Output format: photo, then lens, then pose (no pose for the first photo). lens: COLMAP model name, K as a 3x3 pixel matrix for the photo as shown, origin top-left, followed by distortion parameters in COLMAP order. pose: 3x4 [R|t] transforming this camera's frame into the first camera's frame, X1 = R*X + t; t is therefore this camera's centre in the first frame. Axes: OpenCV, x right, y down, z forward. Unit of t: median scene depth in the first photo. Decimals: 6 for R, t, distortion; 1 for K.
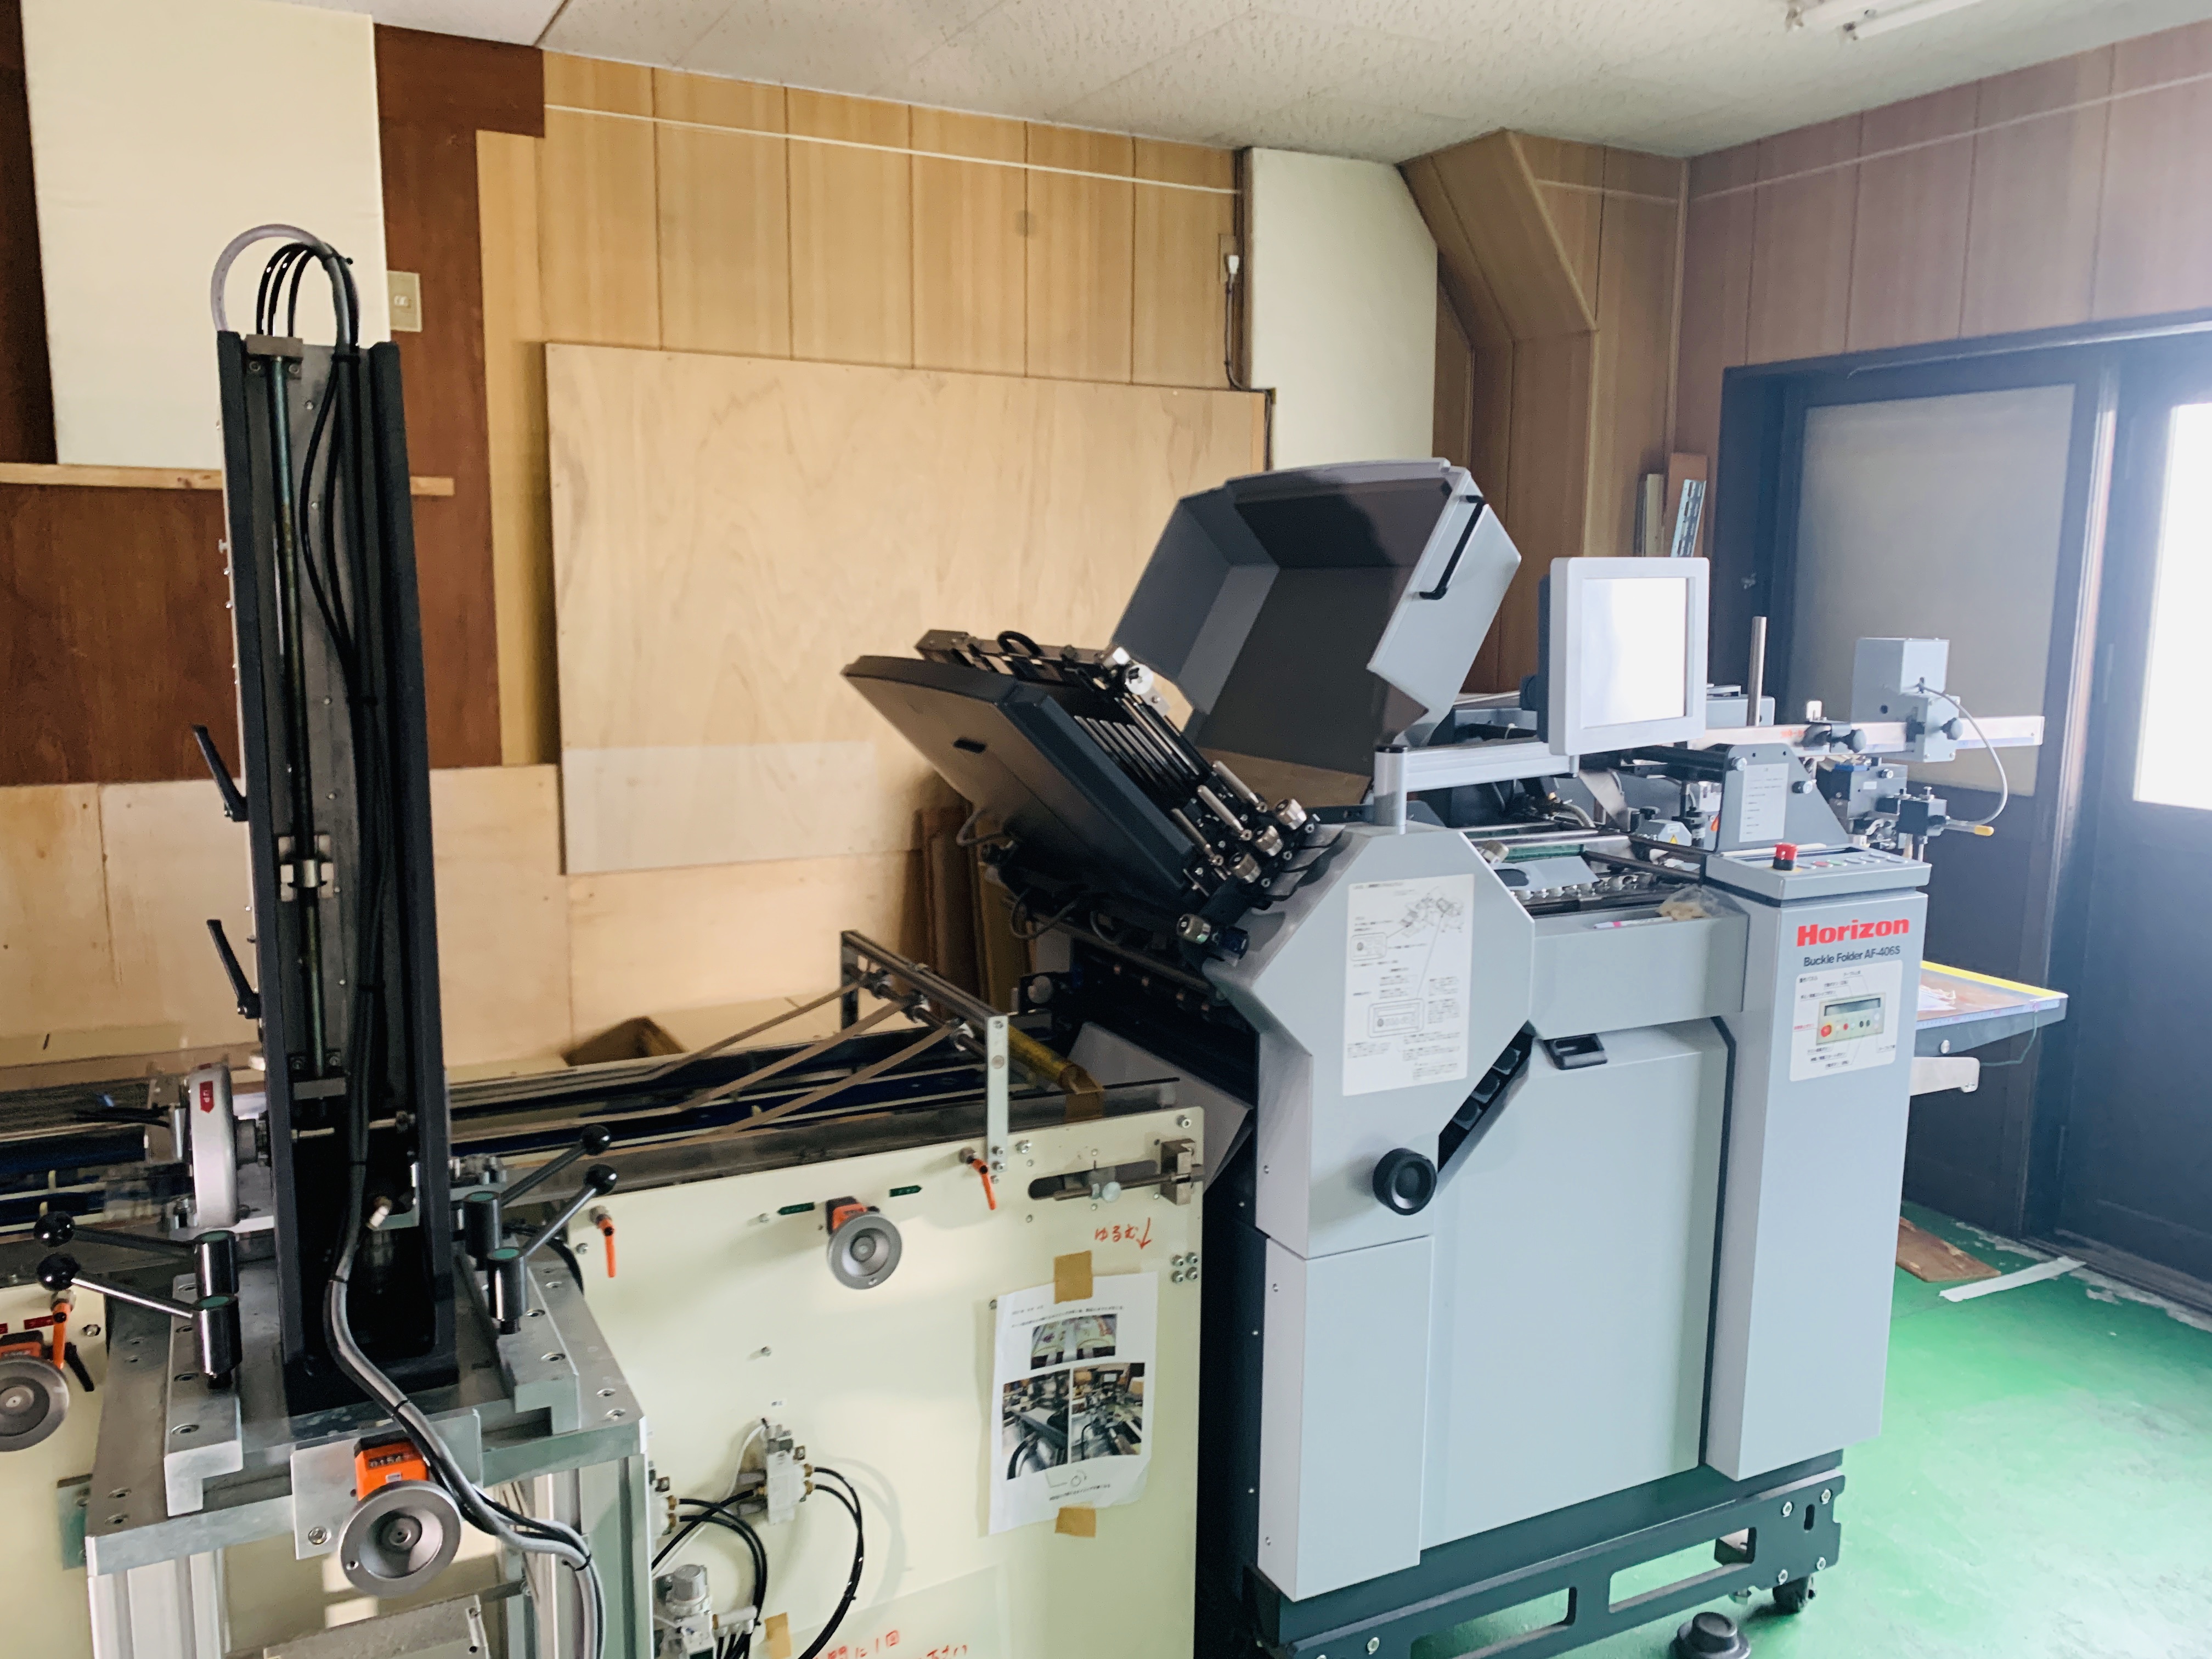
lens RADIAL K [[1686.7, 0, 1091.5], [0, 1686.7, 831.0], [0, 0, 1]] dist [0.044098, -0.052952]
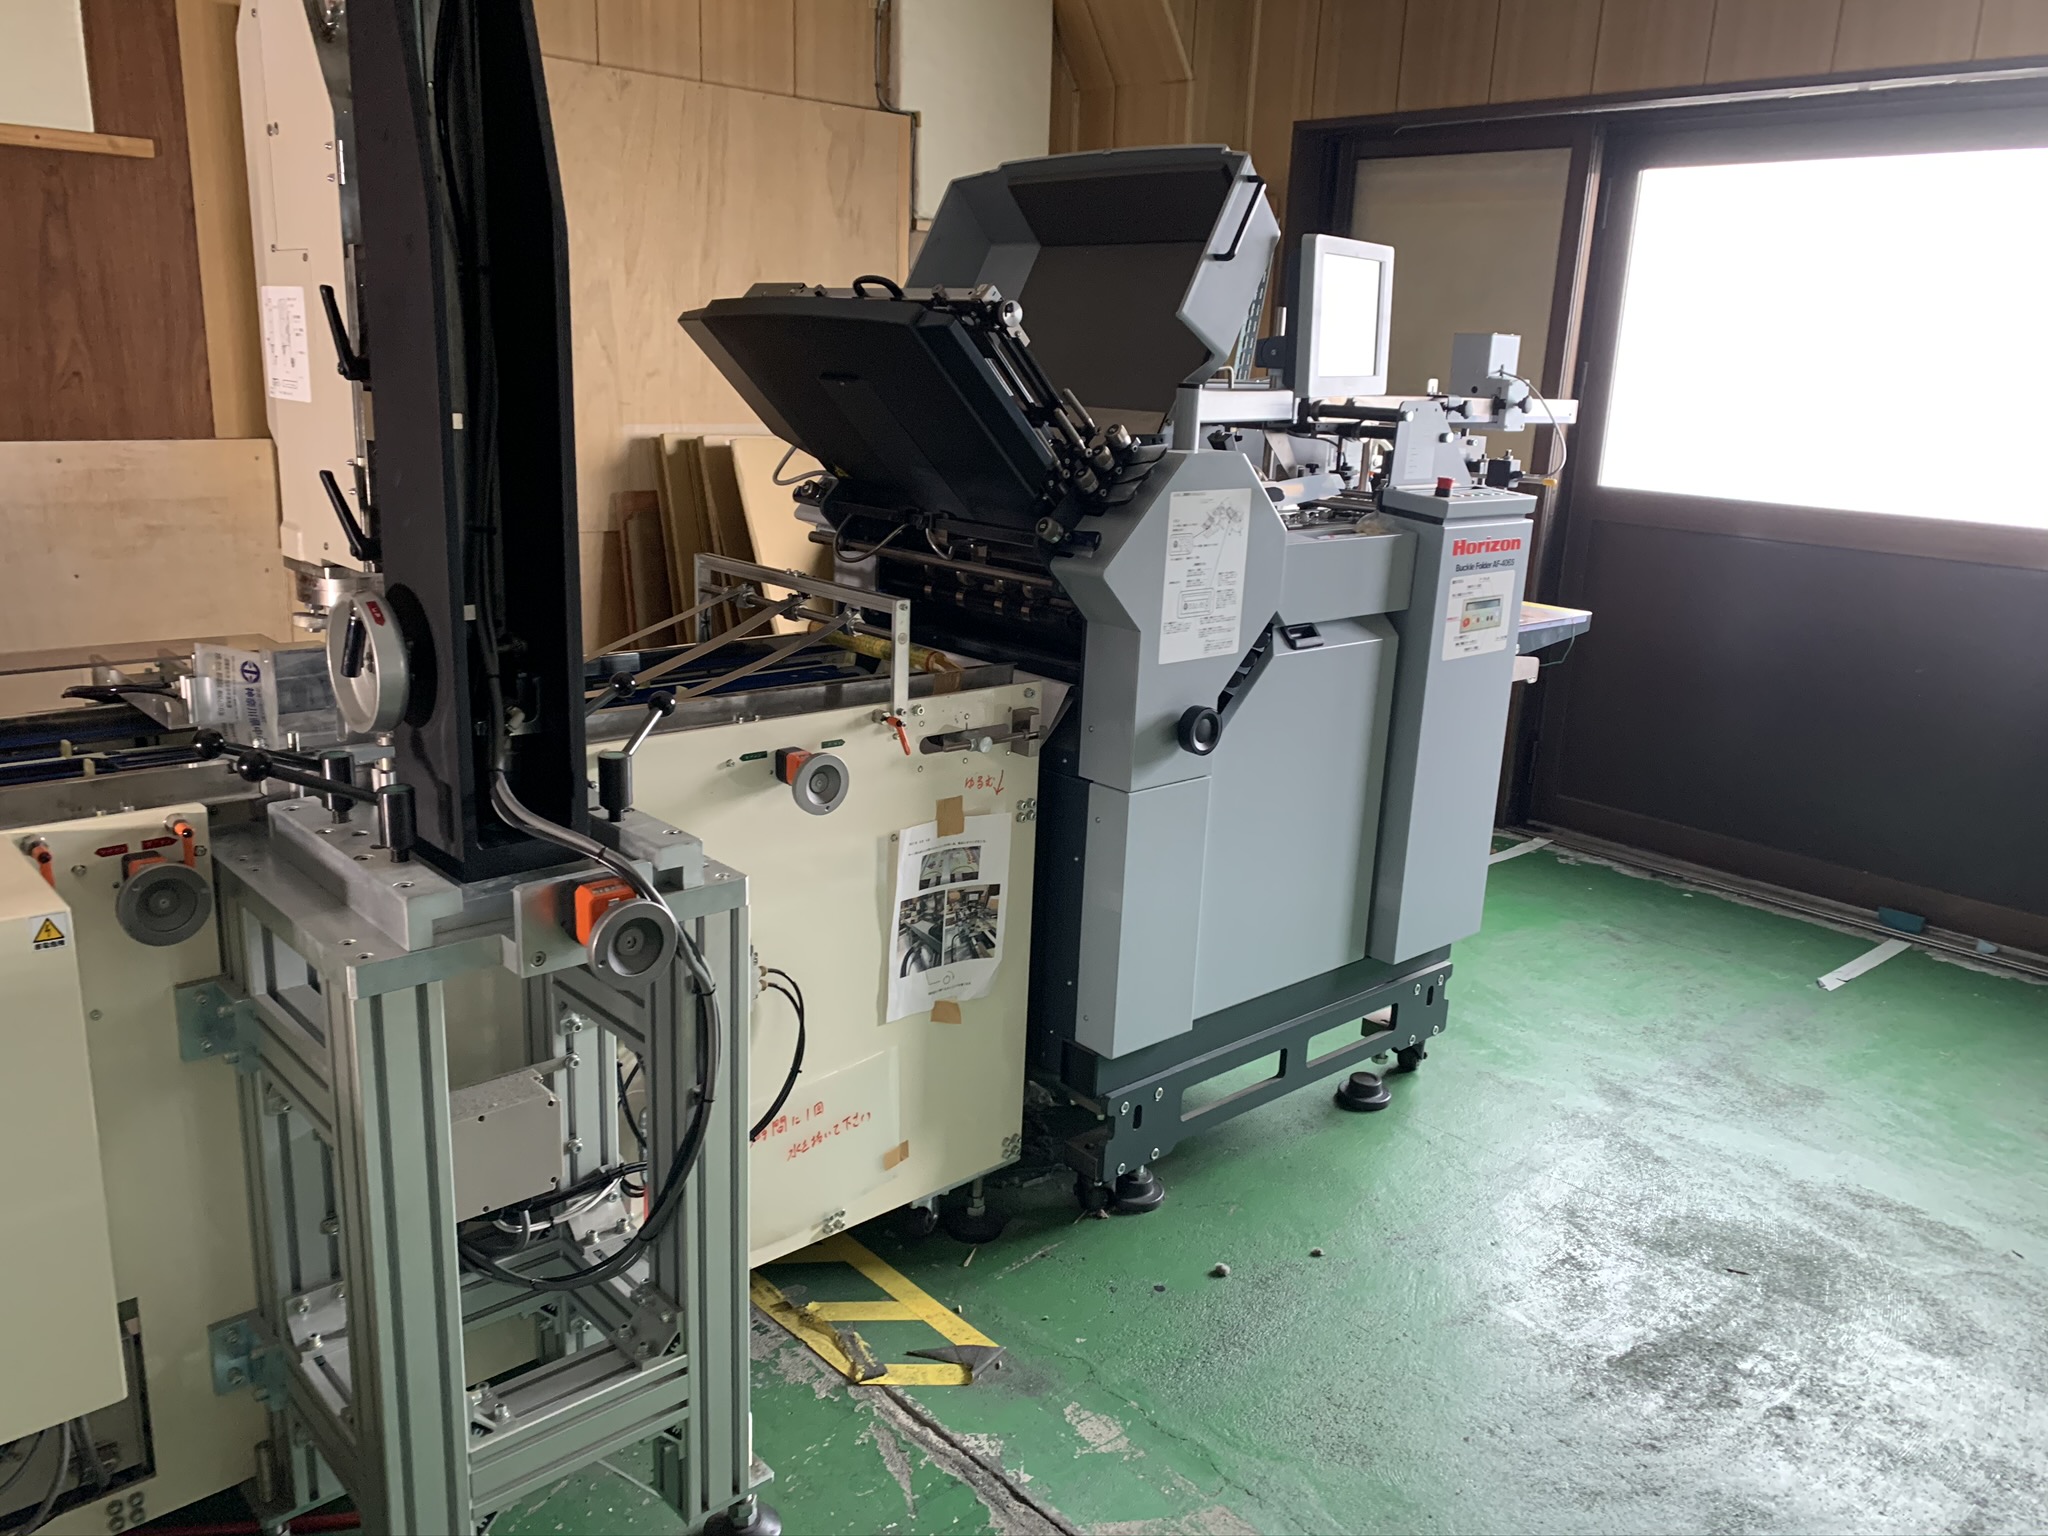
lens RADIAL K [[1561.6, 0, 1003.1], [0, 1561.6, 748.9], [0, 0, 1]] dist [0.044098, -0.052952]
pose [[0.966270, -0.035490, 0.255074, -0.228309], [0.007536, 0.993931, 0.109743, 0.078550], [-0.257421, -0.104119, 0.960673, -0.086093]]
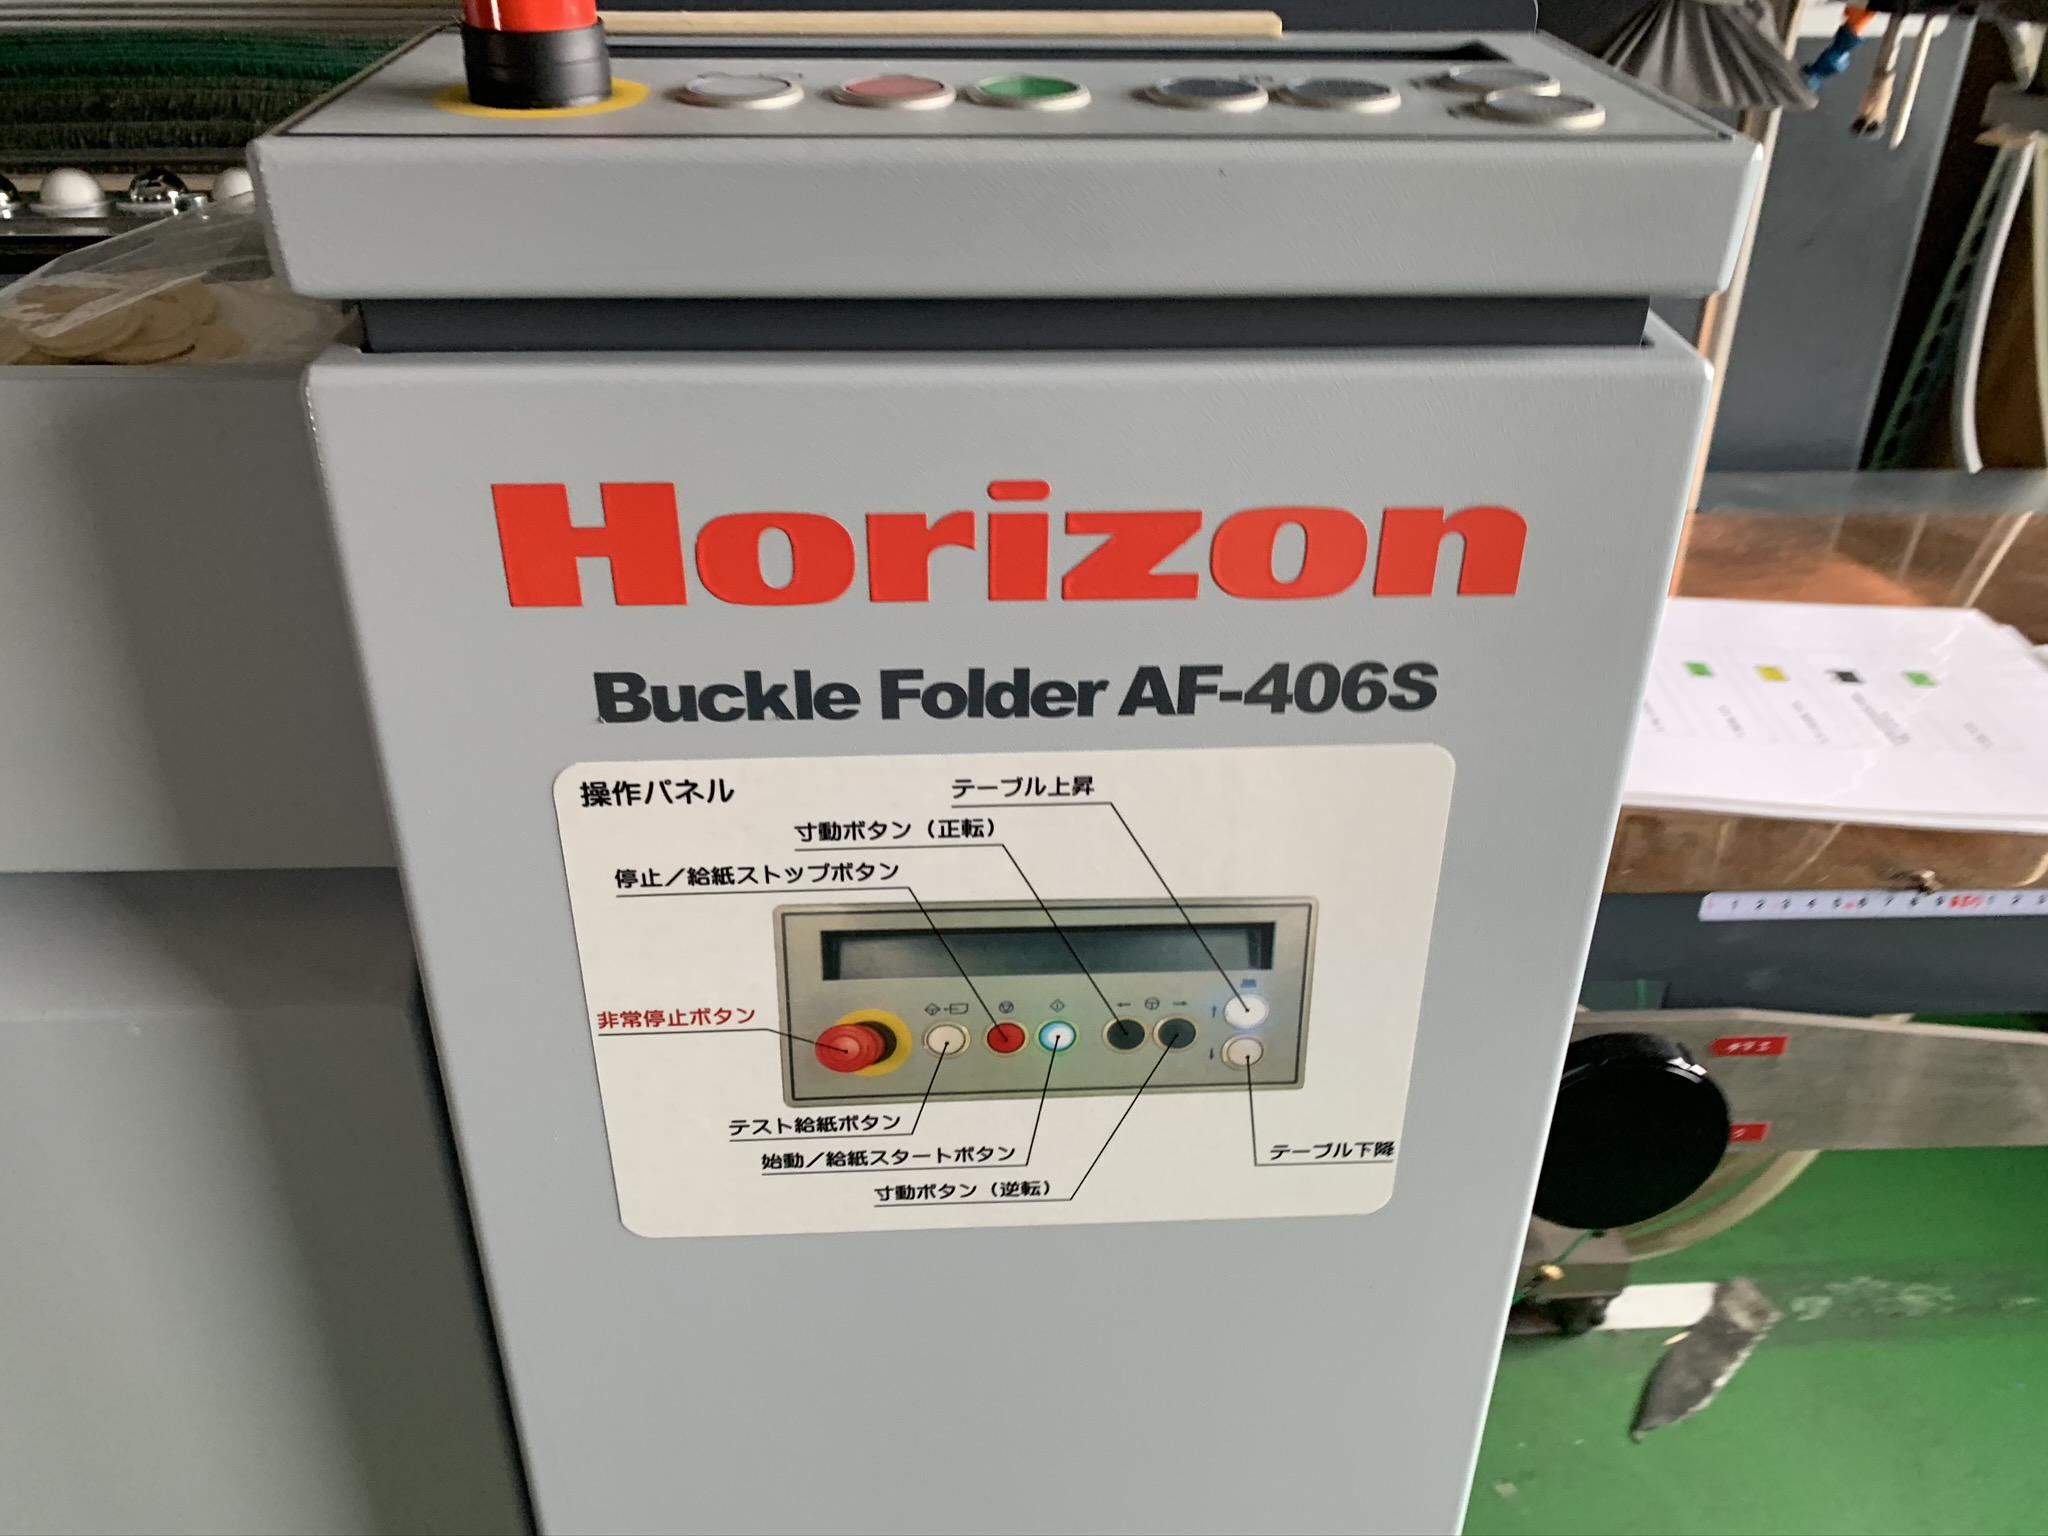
lens RADIAL K [[1561.6, 0, 1013.3], [0, 1561.6, 696.4], [0, 0, 1]] dist [0.044098, -0.052952]
pose [[0.910577, 0.187290, -0.368472, 0.504375], [-0.059031, 0.941239, 0.332542, 0.023102], [0.409102, -0.281054, 0.868127, 0.867963]]
